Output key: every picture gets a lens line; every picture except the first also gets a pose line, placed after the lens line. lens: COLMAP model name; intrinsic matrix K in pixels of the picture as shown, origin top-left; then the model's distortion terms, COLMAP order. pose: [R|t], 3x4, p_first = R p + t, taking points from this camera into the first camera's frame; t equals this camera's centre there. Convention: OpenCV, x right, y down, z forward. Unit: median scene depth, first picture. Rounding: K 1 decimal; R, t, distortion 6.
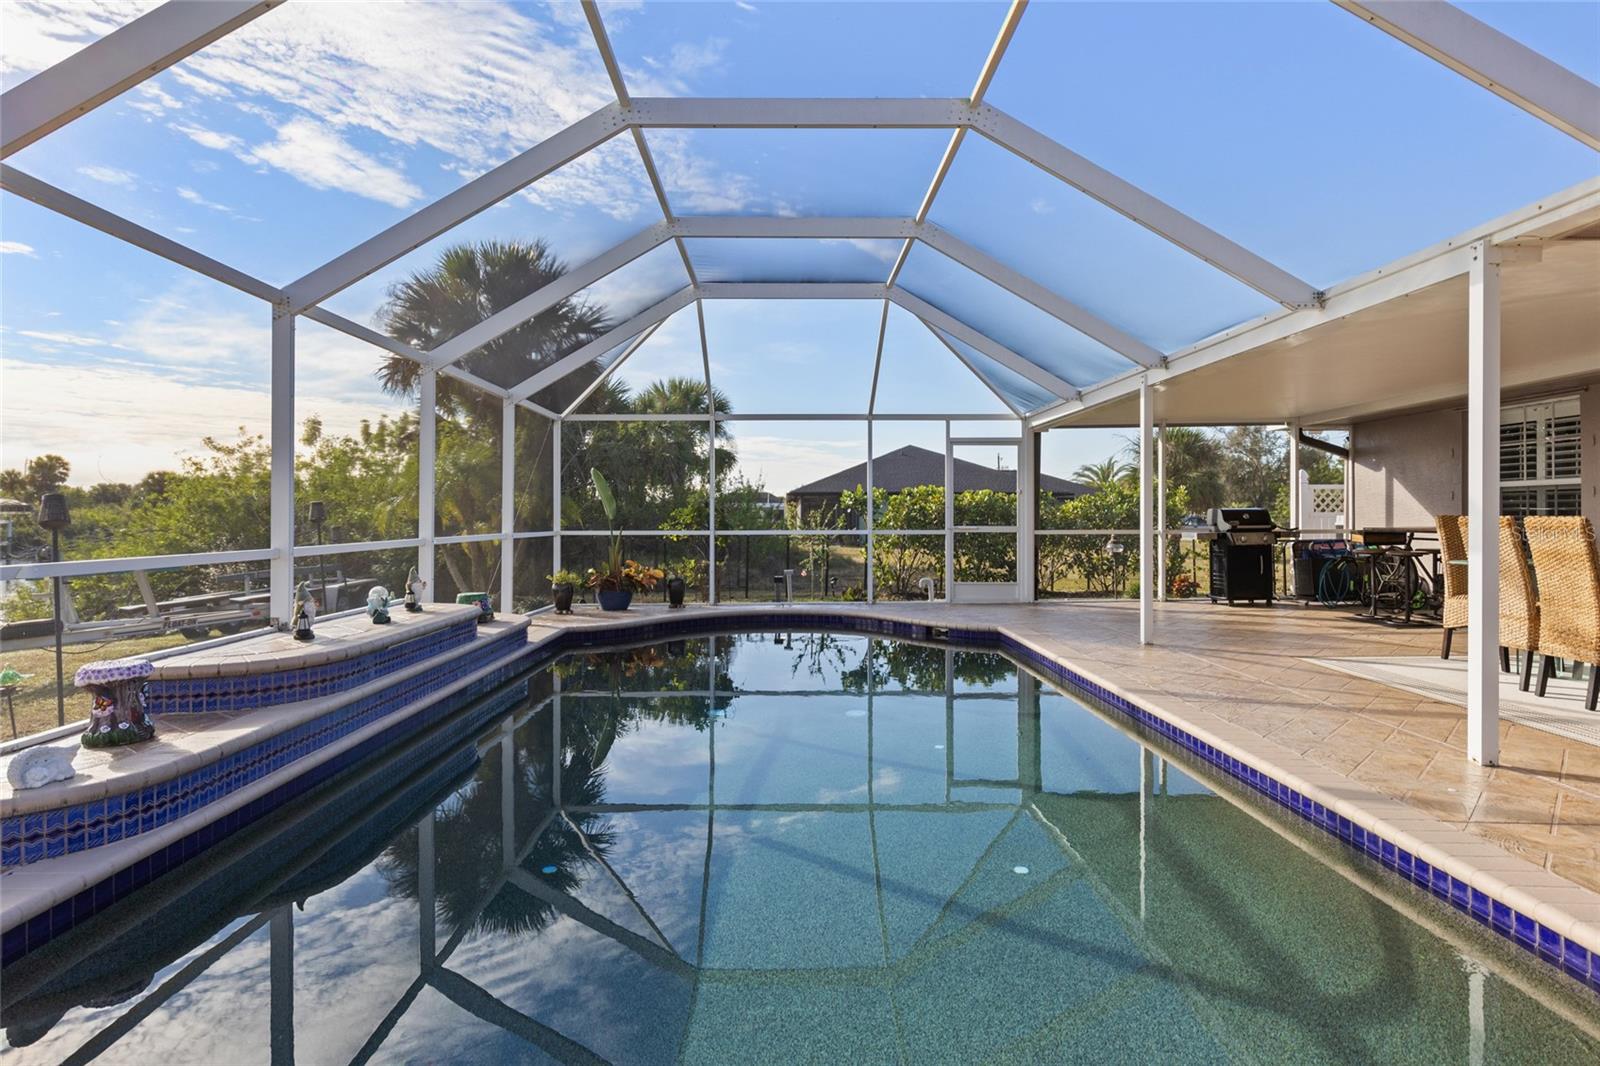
lens RADIAL K [[893.4, 0, 797.8], [0, 893.4, 518.2], [0, 0, 1]] dist [0.009619, -0.003431]
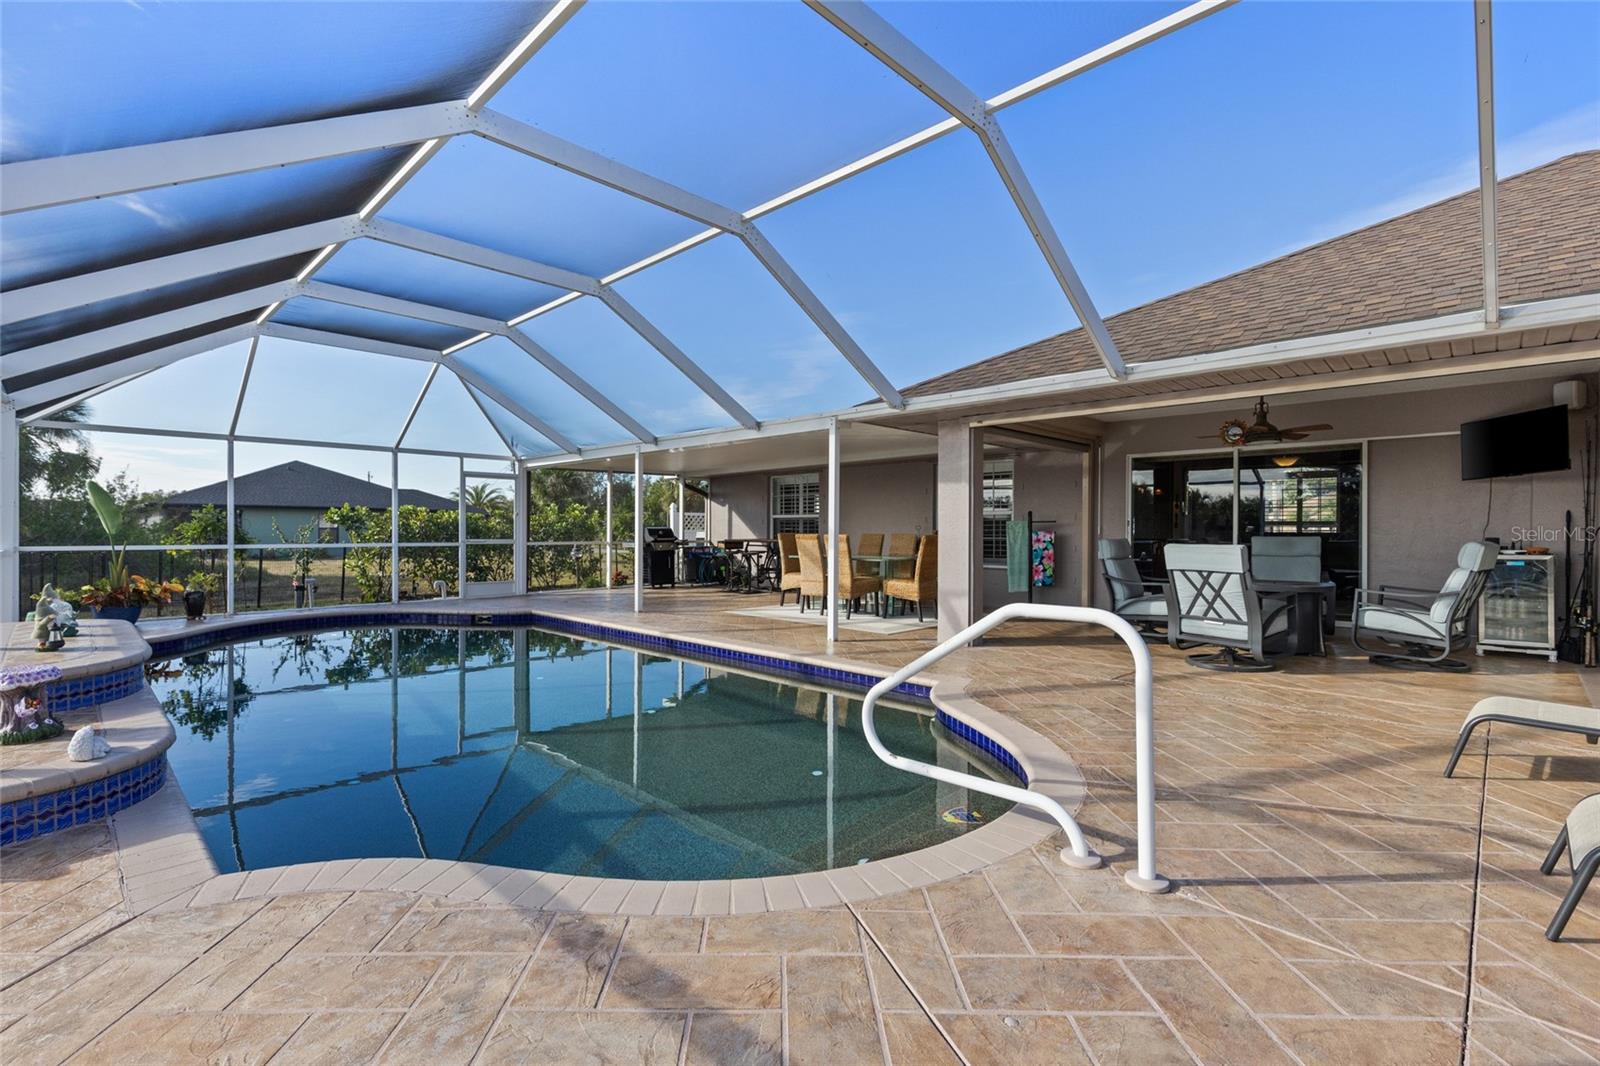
lens RADIAL K [[727.8, 0, 827.1], [0, 727.8, 531.5], [0, 0, 1]] dist [0.005967, -0.001956]
pose [[0.684920, 0.003743, 0.728609, -0.245593], [-0.003820, 0.999992, -0.001546, -0.003171], [-0.728608, -0.001724, 0.684928, -0.111199]]
